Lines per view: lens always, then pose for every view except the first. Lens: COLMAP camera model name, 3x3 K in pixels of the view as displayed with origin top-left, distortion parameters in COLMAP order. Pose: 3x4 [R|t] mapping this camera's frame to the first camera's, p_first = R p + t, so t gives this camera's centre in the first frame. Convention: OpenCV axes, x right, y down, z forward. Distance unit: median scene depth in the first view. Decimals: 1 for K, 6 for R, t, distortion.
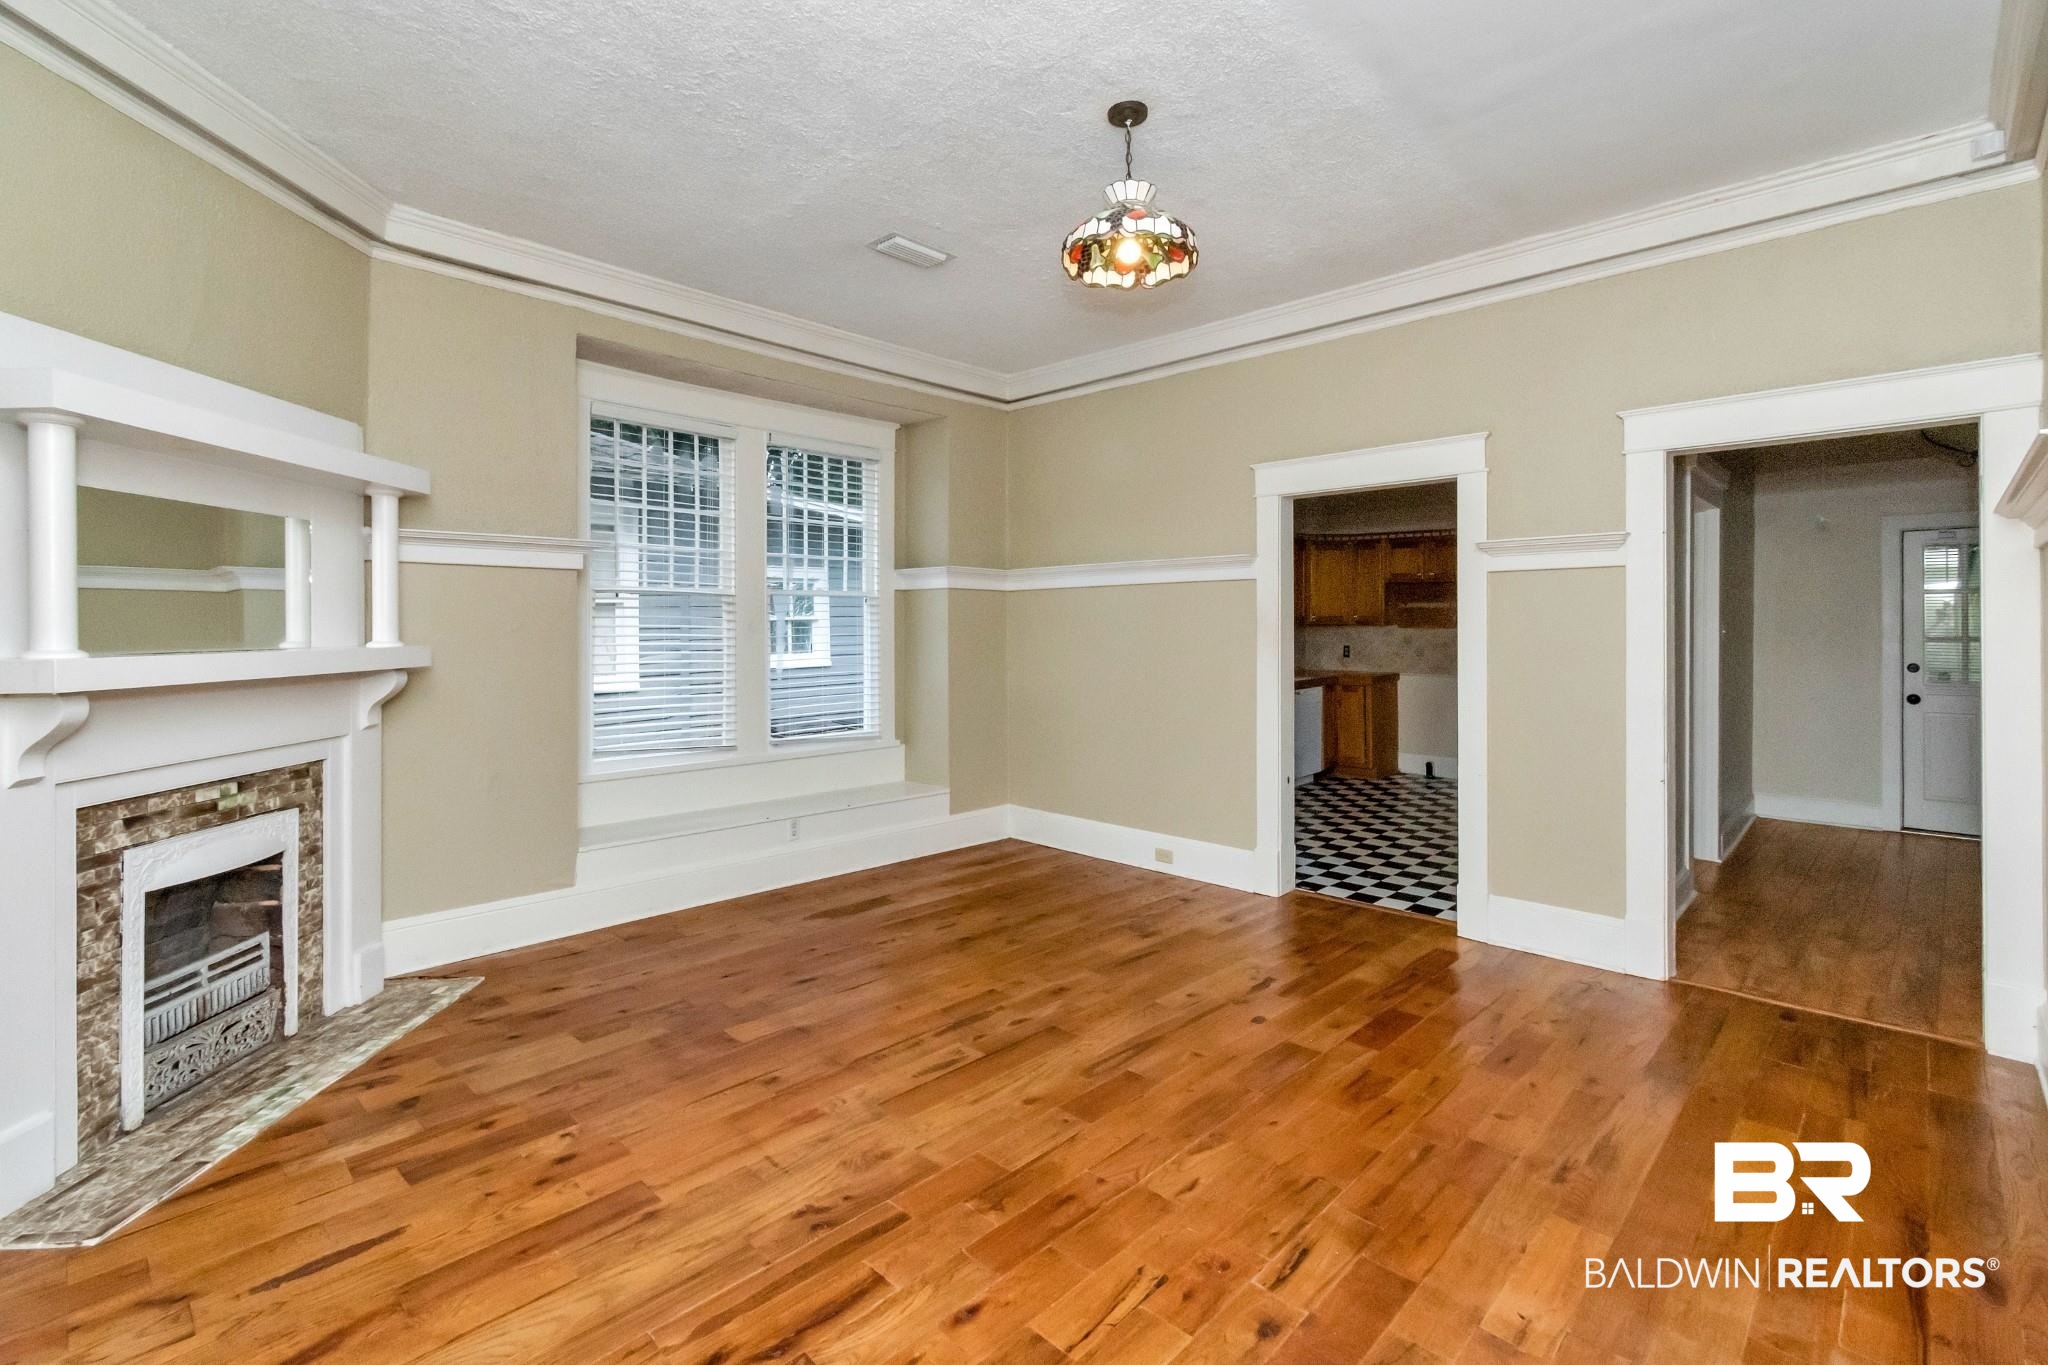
lens RADIAL K [[933.2, 0, 1004.1], [0, 933.2, 643.5], [0, 0, 1]] dist [0.001764, -0.000161]
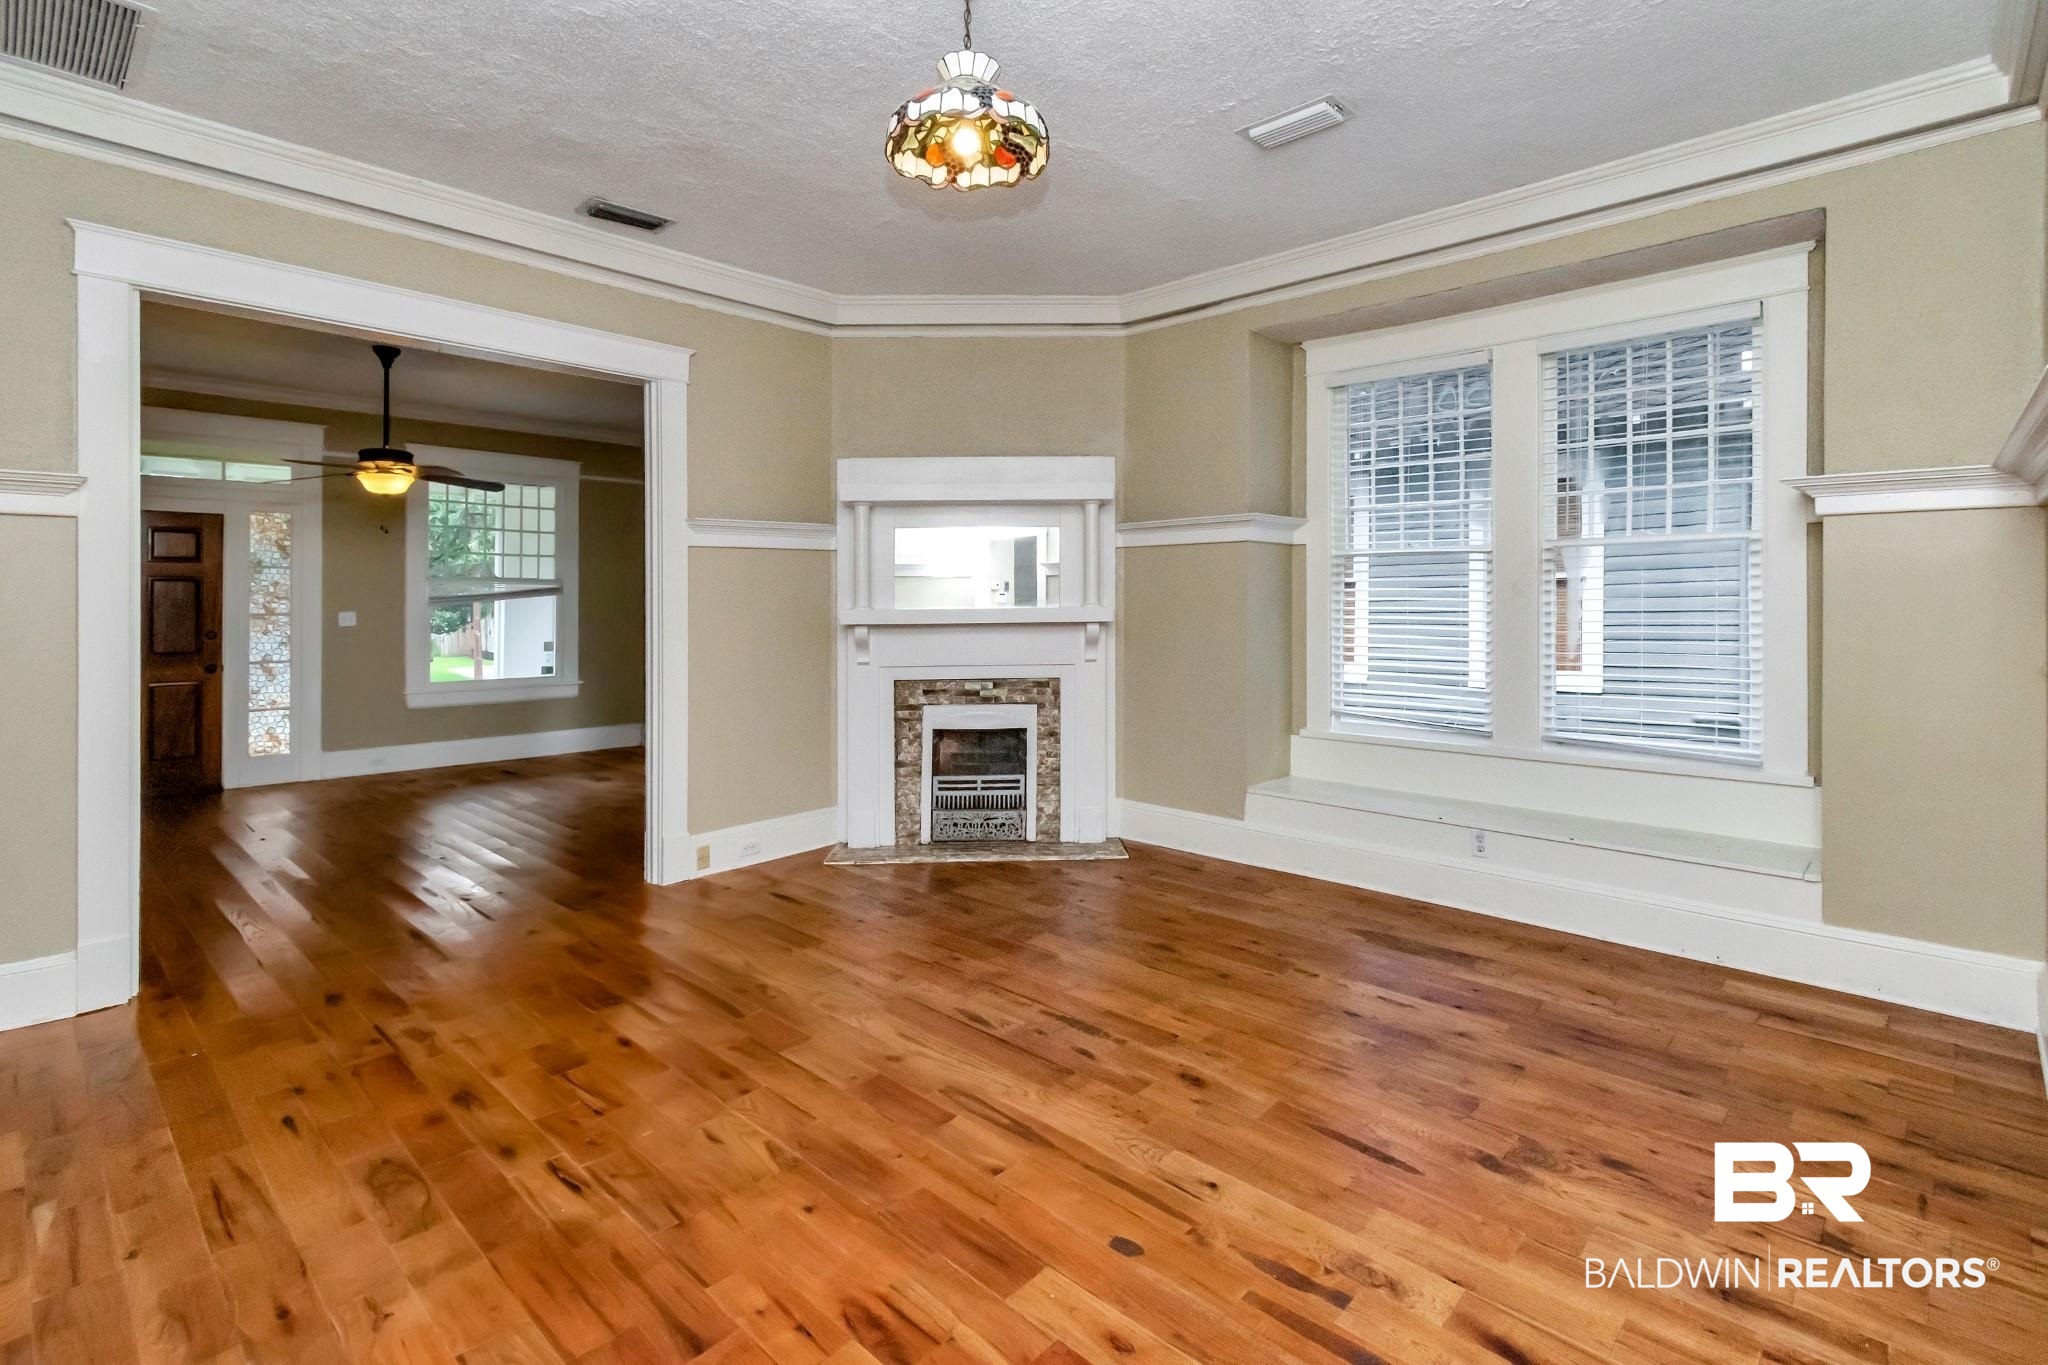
lens RADIAL K [[933.2, 0, 1031.9], [0, 933.2, 607.5], [0, 0, 1]] dist [0.001764, -0.000161]
pose [[0.037936, 0.011974, -0.999208, 0.892686], [-0.007392, 0.999904, 0.011702, -0.013748], [0.999253, 0.006942, 0.038021, 0.944926]]
